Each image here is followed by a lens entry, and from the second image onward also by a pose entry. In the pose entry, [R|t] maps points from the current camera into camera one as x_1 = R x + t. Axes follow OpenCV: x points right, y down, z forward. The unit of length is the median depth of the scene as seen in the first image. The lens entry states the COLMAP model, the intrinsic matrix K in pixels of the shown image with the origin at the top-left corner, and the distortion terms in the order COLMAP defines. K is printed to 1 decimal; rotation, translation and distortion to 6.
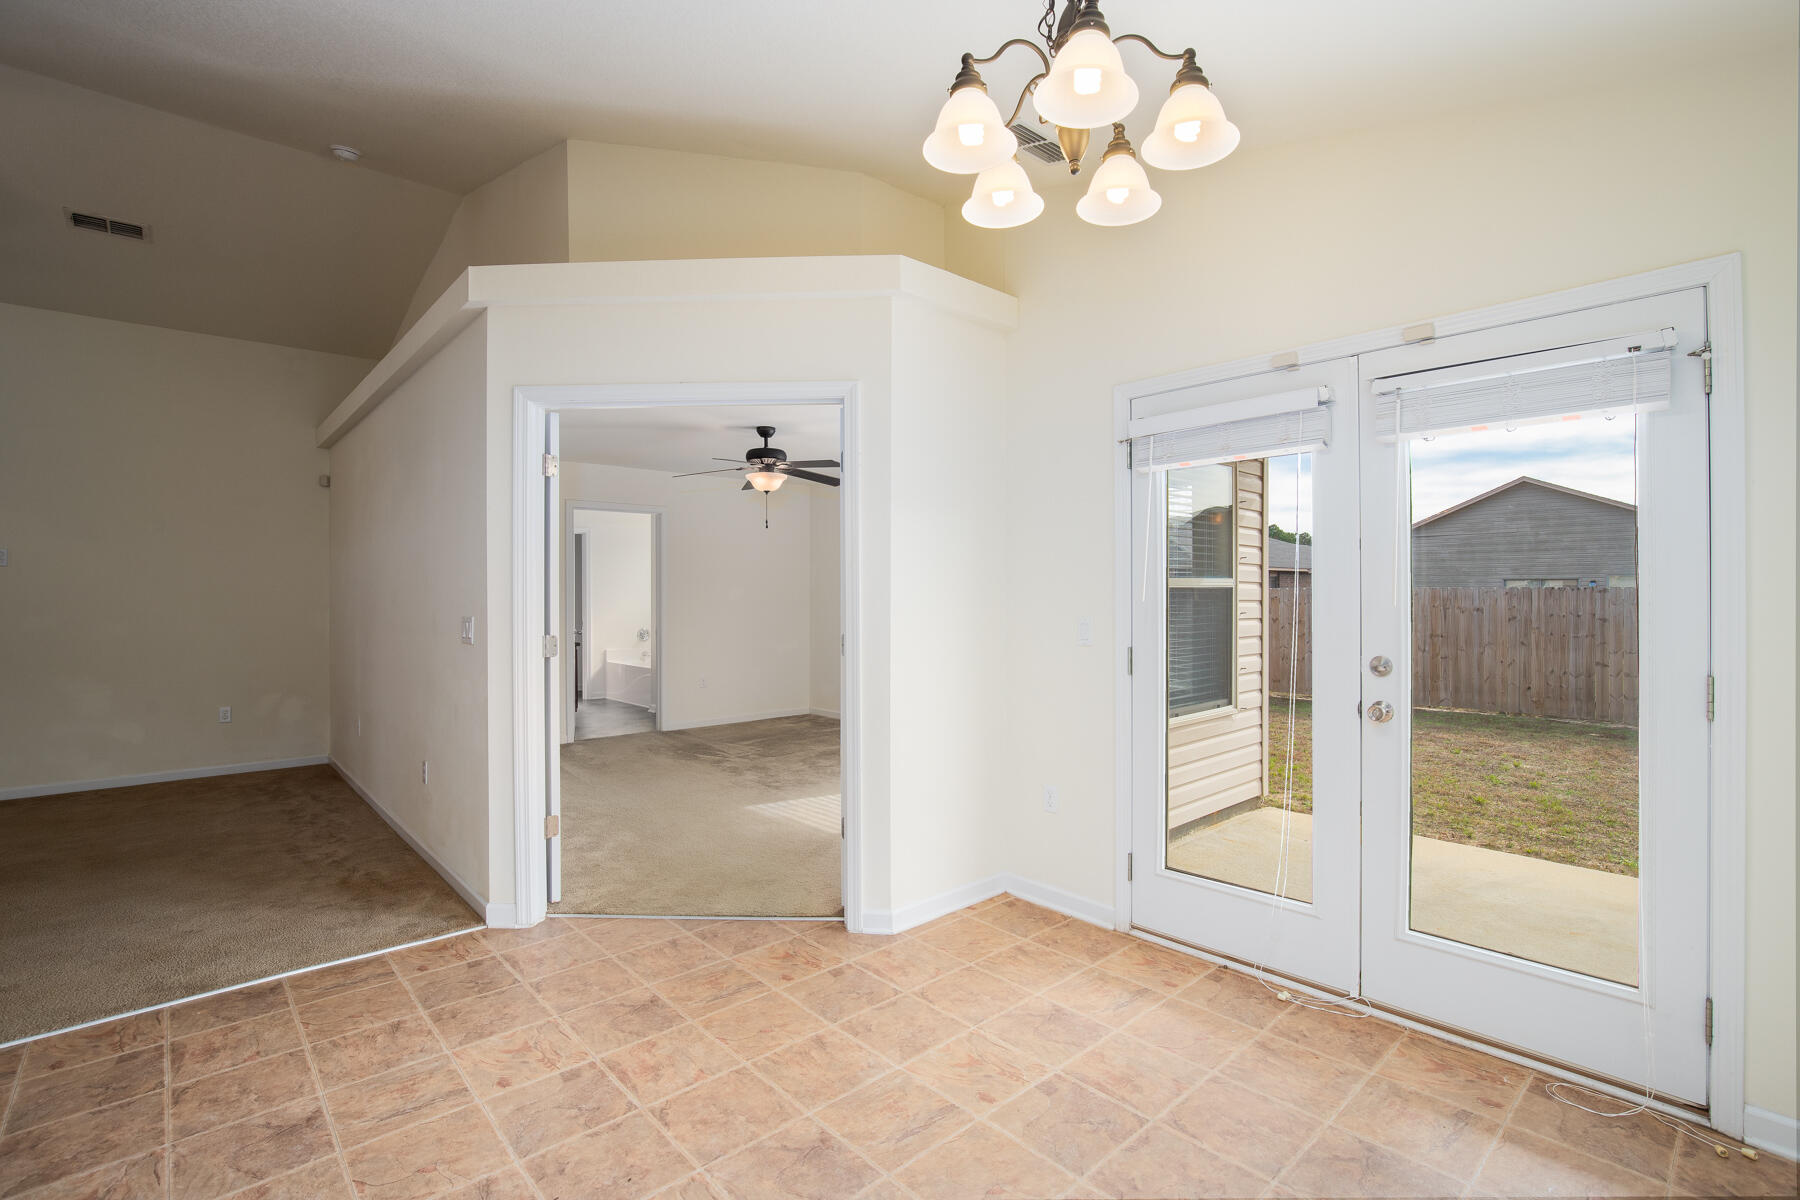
lens RADIAL K [[831.9, 0, 902.0], [0, 831.9, 587.4], [0, 0, 1]] dist [-0.025293, 0.007250]
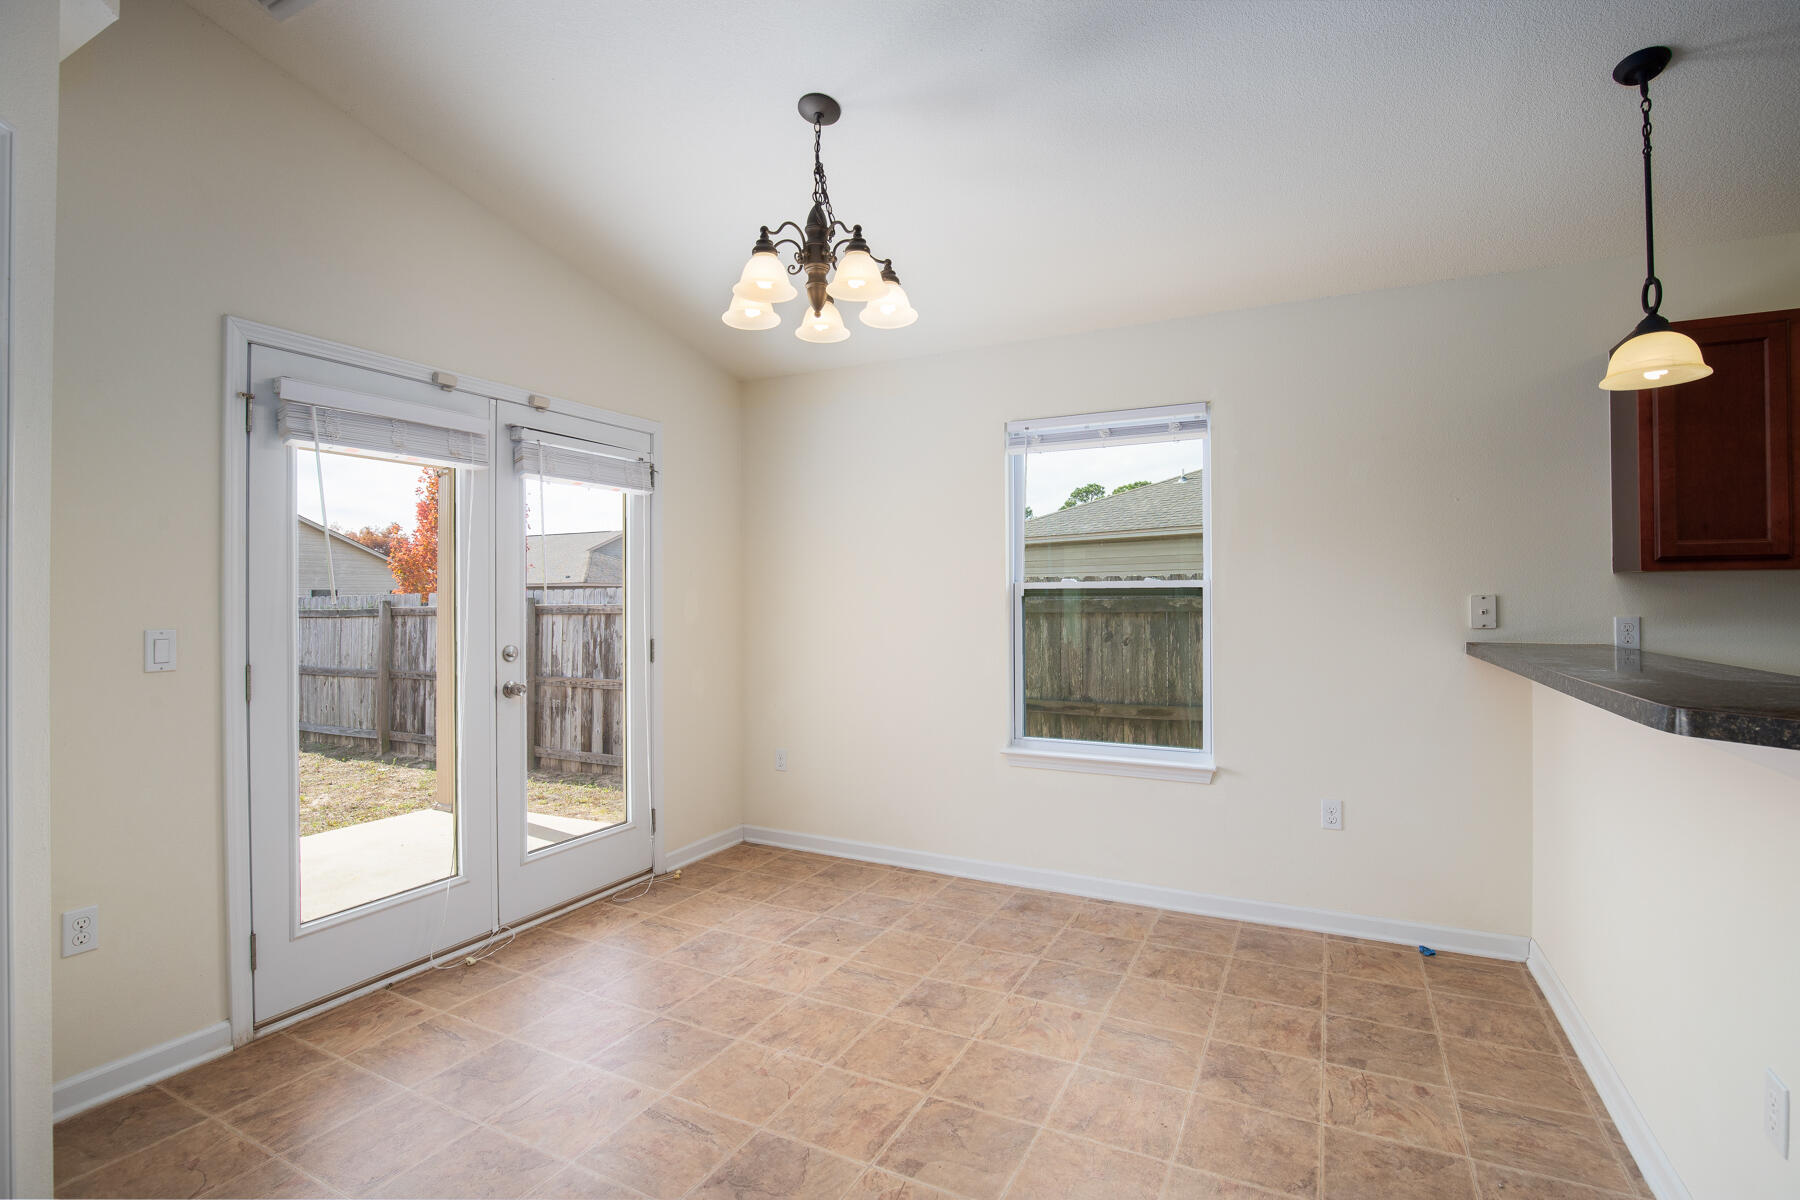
lens RADIAL K [[831.9, 0, 899.3], [0, 831.9, 598.9], [0, 0, 1]] dist [-0.025293, 0.007250]
pose [[-0.350920, 0.005191, 0.936391, -1.047837], [-0.007561, 0.999936, -0.008377, 0.023982], [-0.936375, -0.010020, -0.350858, 1.162454]]
